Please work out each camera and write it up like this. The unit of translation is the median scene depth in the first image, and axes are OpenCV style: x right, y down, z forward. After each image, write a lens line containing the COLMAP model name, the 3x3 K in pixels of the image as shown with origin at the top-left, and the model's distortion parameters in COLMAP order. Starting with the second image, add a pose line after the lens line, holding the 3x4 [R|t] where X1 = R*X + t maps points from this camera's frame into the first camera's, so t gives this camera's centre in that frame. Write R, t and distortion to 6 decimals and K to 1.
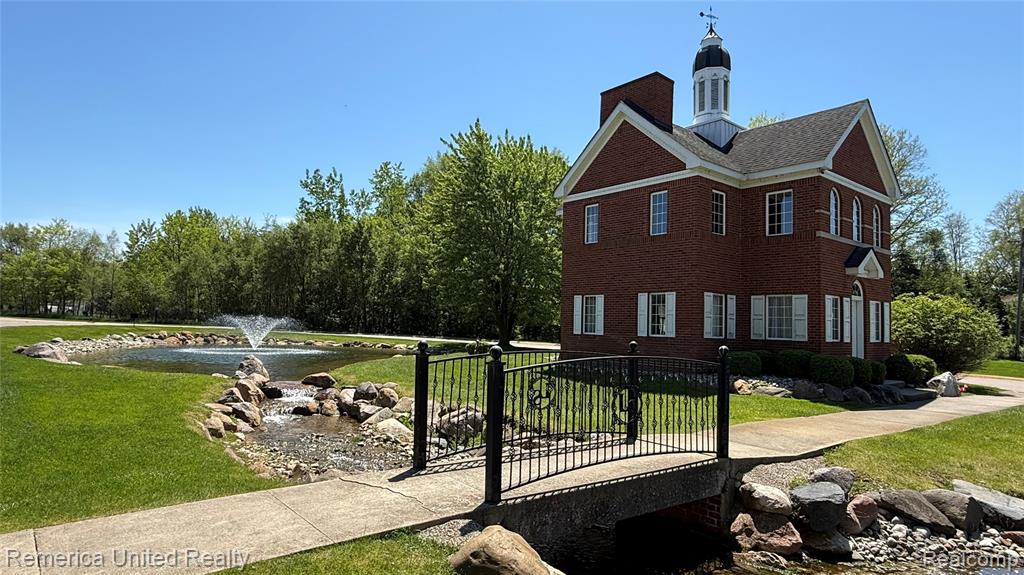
lens RADIAL K [[586.8, 0, 512.0], [0, 586.8, 287.5], [0, 0, 1]] dist [0.000755, 0.000770]
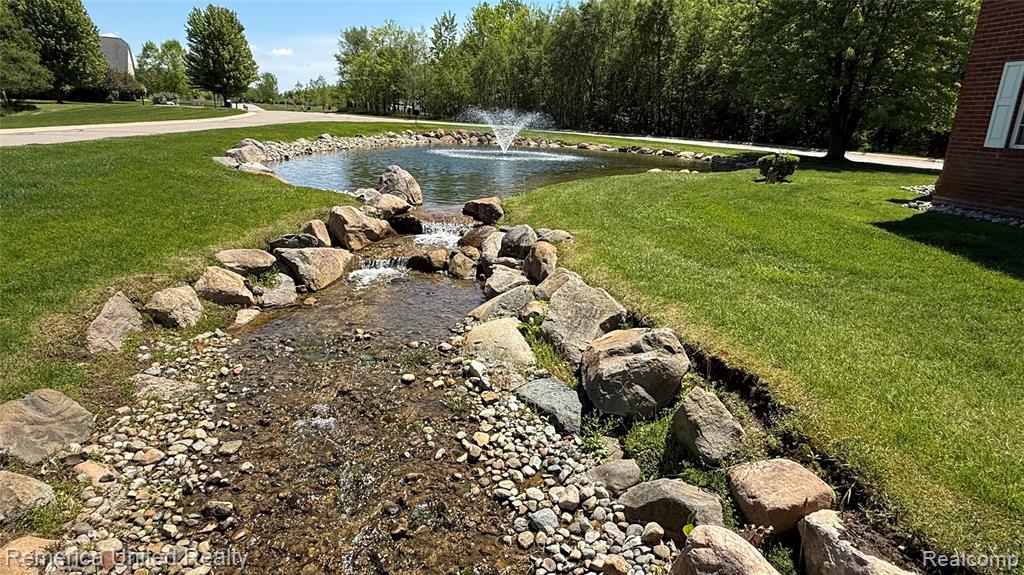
lens RADIAL K [[586.8, 0, 512.0], [0, 586.8, 287.5], [0, 0, 1]] dist [0.000755, 0.000770]
pose [[0.866203, 0.145313, -0.478097, 0.007495], [0.017837, 0.947181, 0.320203, 0.012052], [0.499375, -0.285888, 0.817859, 0.168711]]
